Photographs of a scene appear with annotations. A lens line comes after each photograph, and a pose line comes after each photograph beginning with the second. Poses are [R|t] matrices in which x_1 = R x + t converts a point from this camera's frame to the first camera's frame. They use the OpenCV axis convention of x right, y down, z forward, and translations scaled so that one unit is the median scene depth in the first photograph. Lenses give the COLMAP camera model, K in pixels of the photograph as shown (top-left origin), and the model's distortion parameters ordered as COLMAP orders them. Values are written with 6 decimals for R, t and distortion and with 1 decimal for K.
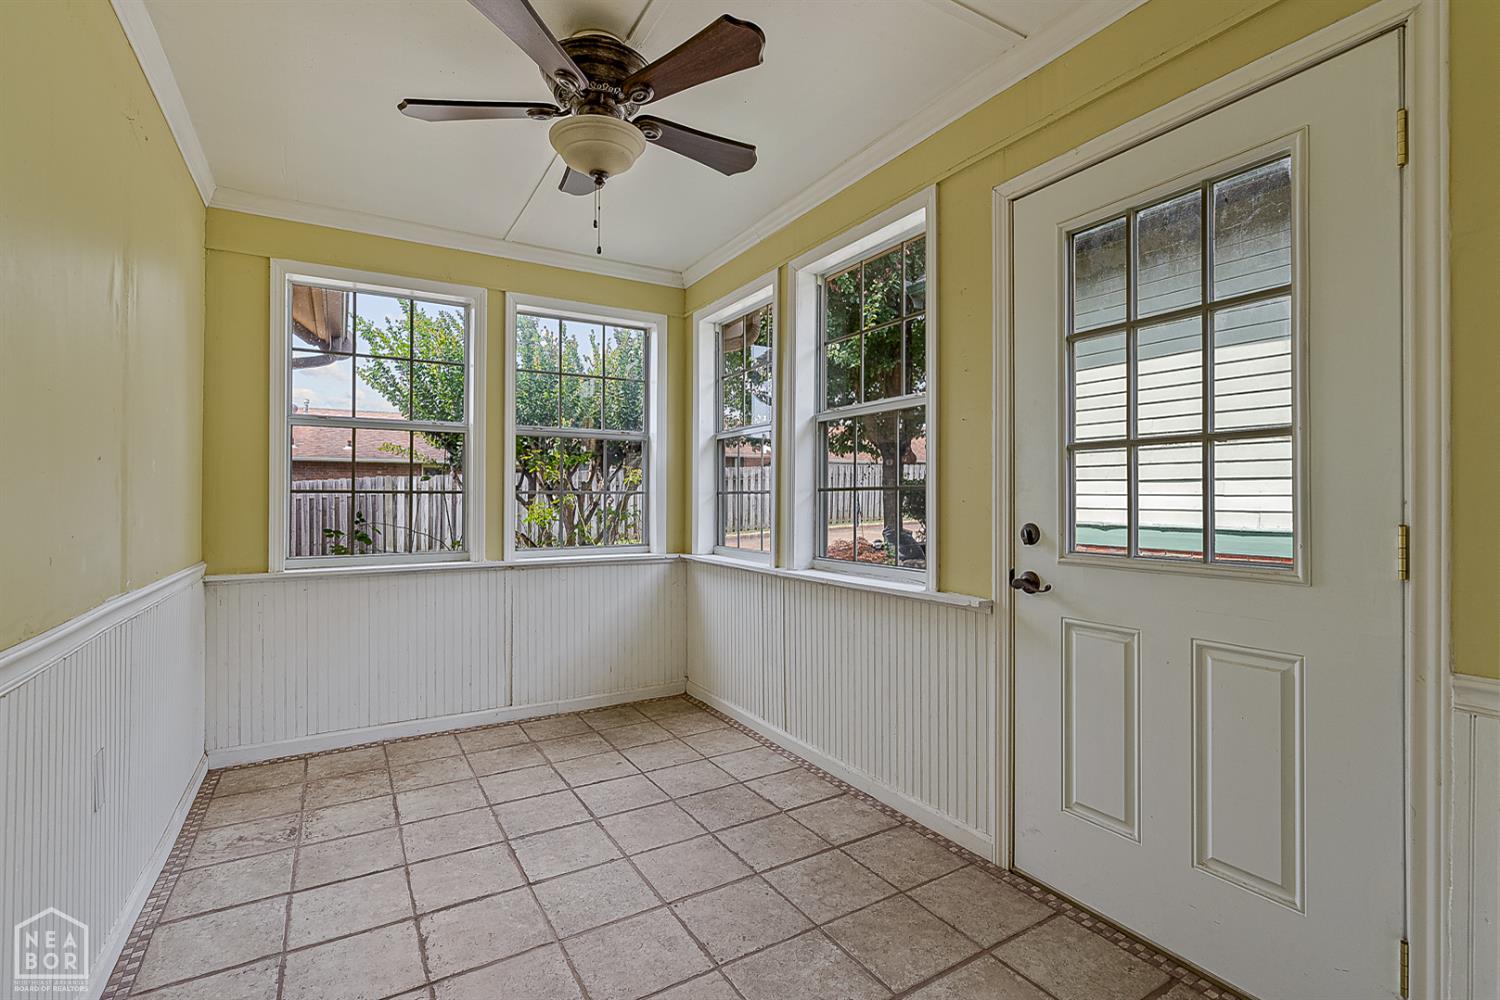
lens RADIAL K [[704.7, 0, 749.3], [0, 704.7, 493.0], [0, 0, 1]] dist [-0.005717, -0.000577]
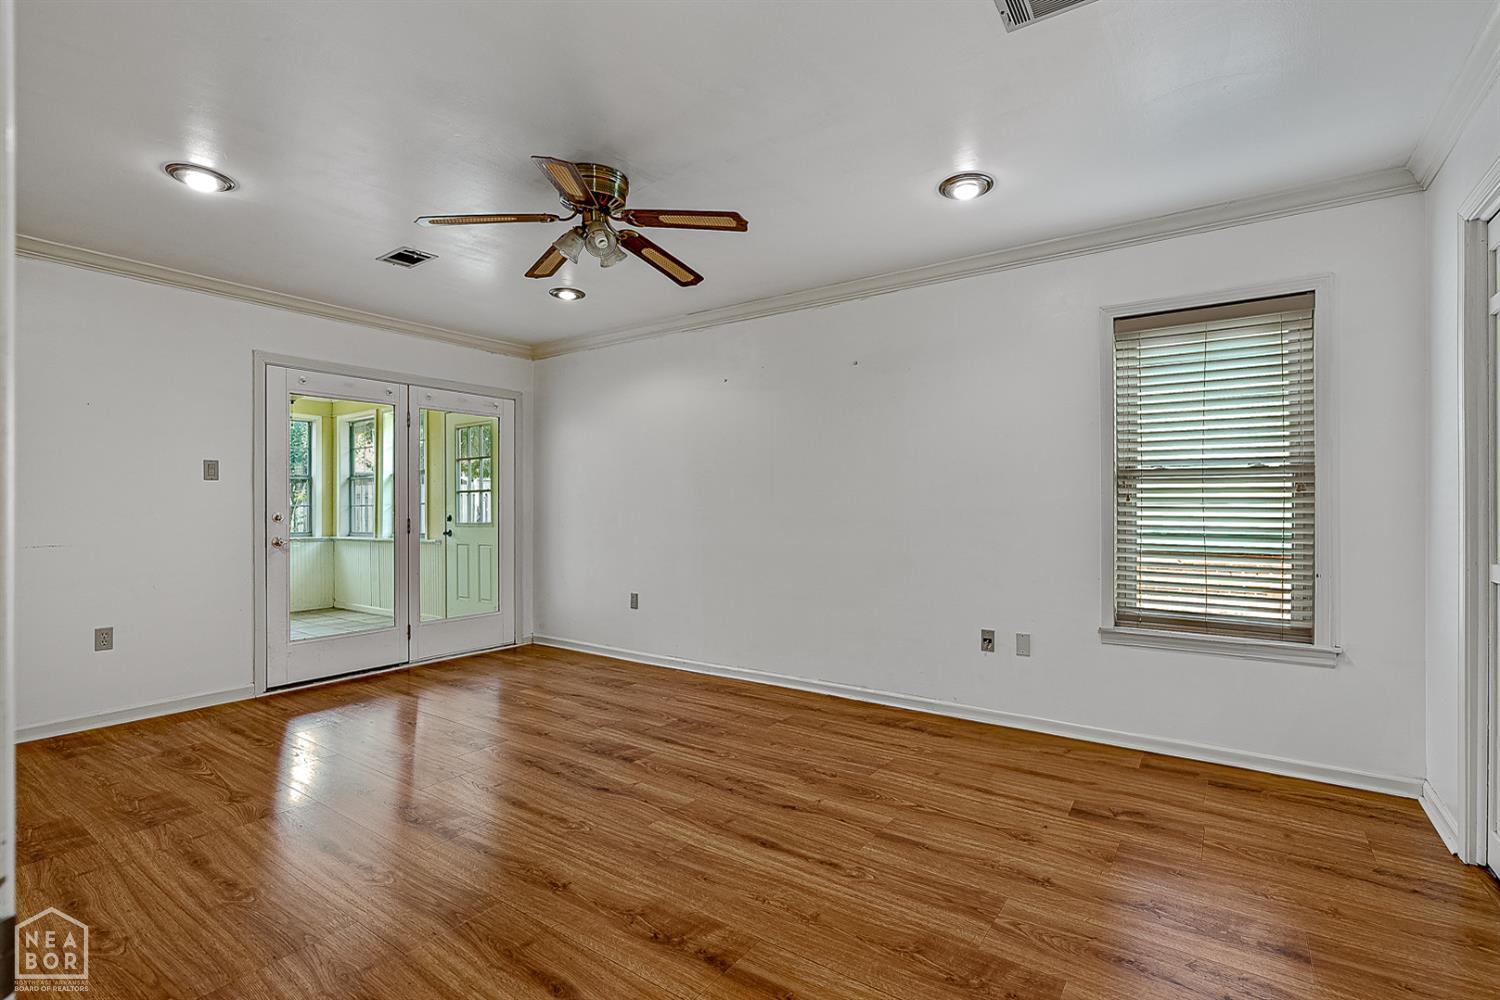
lens RADIAL K [[704.7, 0, 750.3], [0, 704.7, 508.7], [0, 0, 1]] dist [-0.005717, -0.000577]
pose [[0.912363, -0.003828, 0.409365, 0.236361], [0.001669, 0.999983, 0.005631, -0.001262], [-0.409379, -0.004454, 0.912353, -1.786126]]
